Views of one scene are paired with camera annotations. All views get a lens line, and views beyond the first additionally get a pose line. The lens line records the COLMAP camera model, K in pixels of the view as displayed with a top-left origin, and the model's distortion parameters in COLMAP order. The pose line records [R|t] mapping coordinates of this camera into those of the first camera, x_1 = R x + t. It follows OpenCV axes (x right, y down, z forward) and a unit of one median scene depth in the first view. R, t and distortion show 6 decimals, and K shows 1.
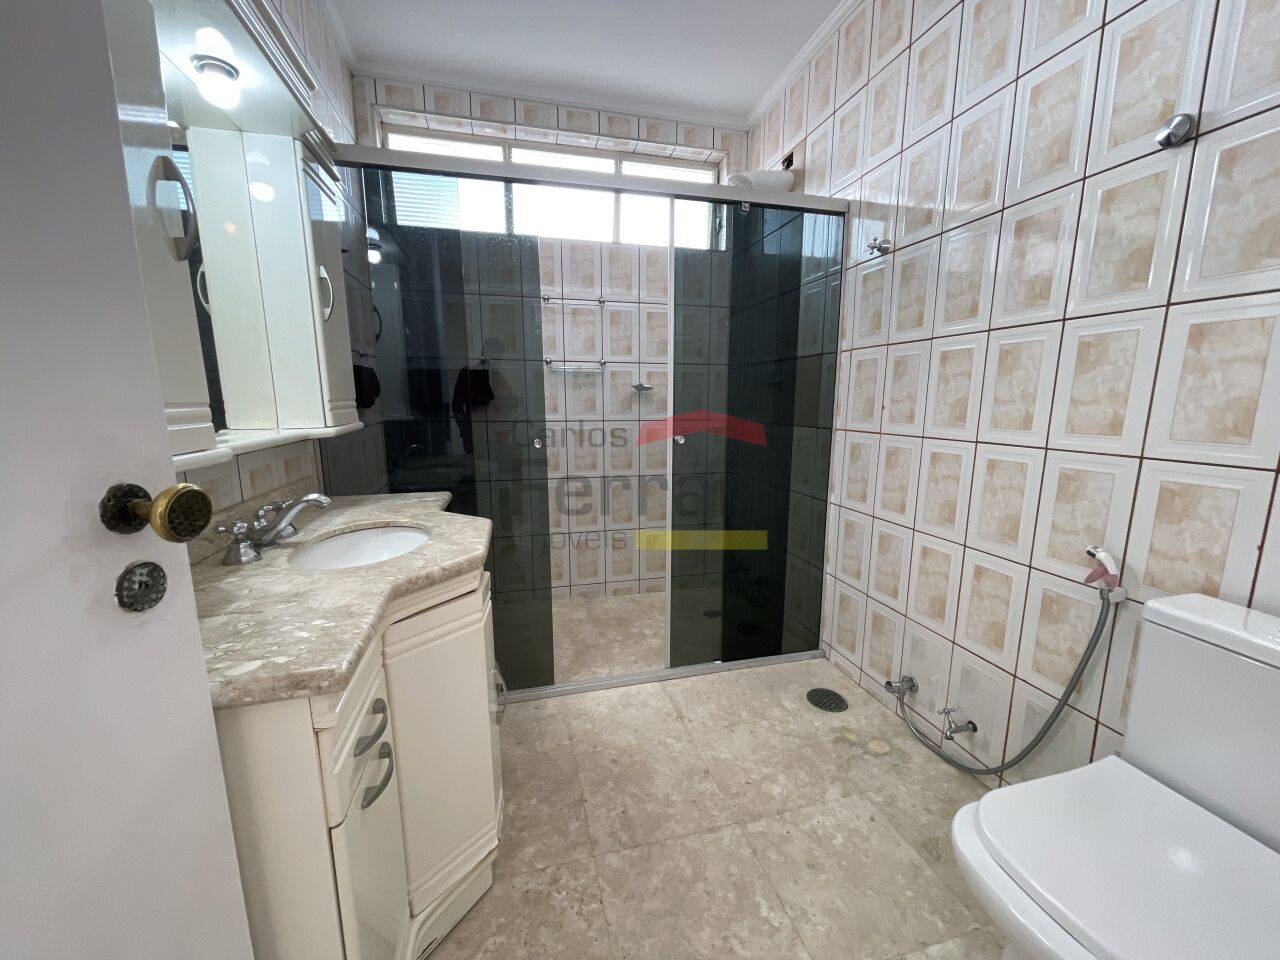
lens RADIAL K [[515.0, 0, 648.8], [0, 515.0, 484.0], [0, 0, 1]] dist [0.003274, 0.000394]
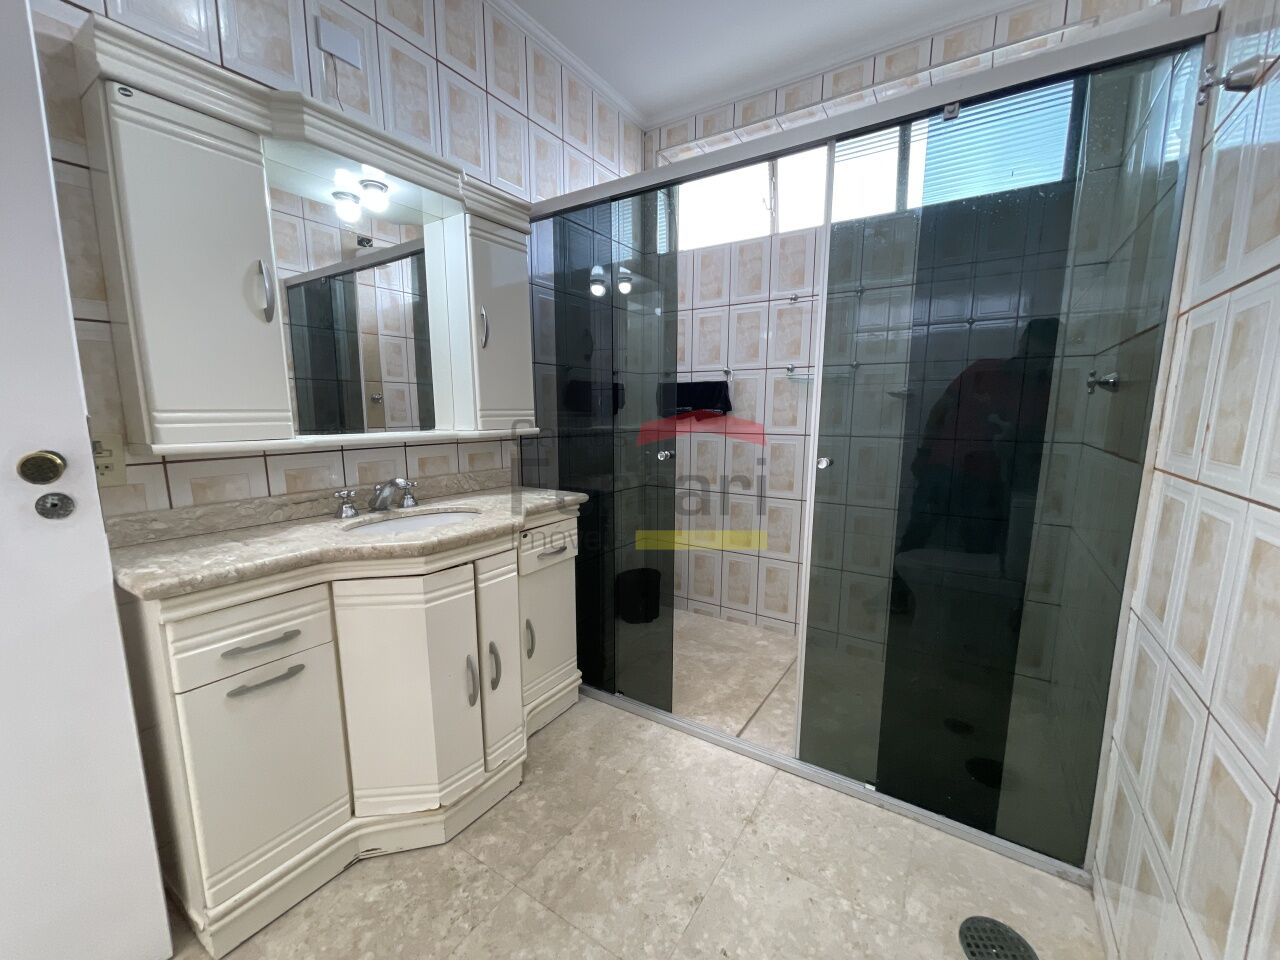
lens RADIAL K [[515.0, 0, 645.3], [0, 515.0, 485.4], [0, 0, 1]] dist [0.003274, 0.000394]
pose [[0.673593, 0.109012, -0.731019, 0.462028], [-0.123019, 0.991803, 0.034546, -0.051510], [0.728793, 0.066659, 0.681482, 0.326110]]
